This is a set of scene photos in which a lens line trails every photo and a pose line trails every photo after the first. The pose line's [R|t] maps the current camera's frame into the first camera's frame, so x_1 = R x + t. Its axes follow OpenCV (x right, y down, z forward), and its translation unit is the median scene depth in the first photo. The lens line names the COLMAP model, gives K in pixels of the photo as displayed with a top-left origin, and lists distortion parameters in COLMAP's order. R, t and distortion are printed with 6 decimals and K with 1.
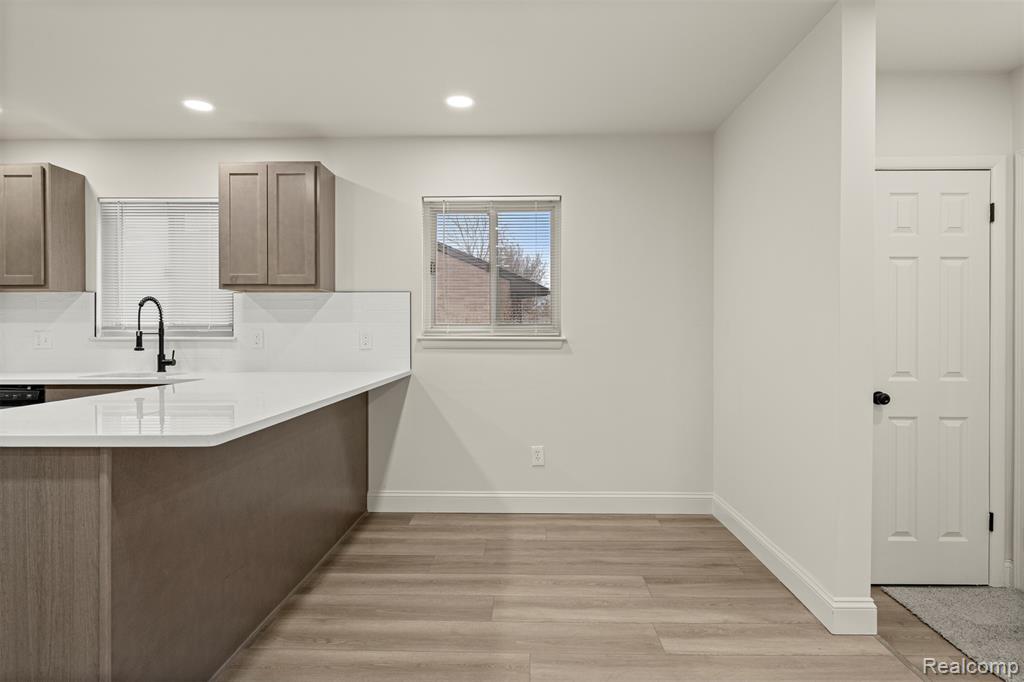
lens RADIAL K [[603.2, 0, 510.4], [0, 603.2, 337.5], [0, 0, 1]] dist [0.000078, -0.000574]
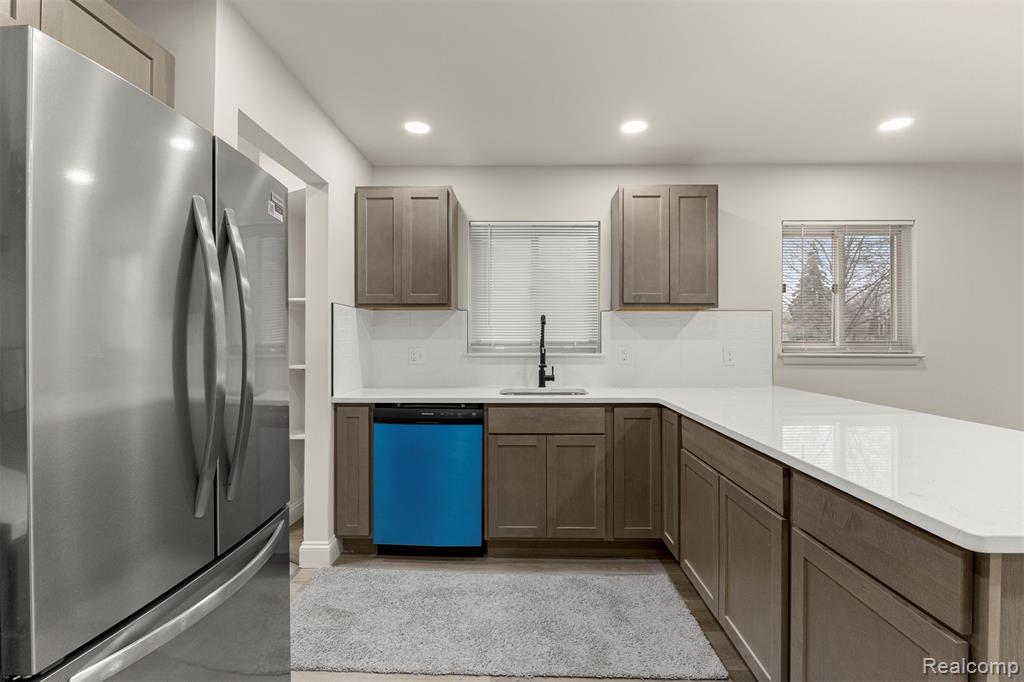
lens RADIAL K [[465.5, 0, 512.0], [0, 465.5, 341.0], [0, 0, 1]] dist [-0.011463, 0.000035]
pose [[0.999999, 0.001485, 0.000070, -0.671886], [-0.001484, 0.999951, -0.009830, -0.015481], [-0.000085, 0.009830, 0.999952, 0.208380]]
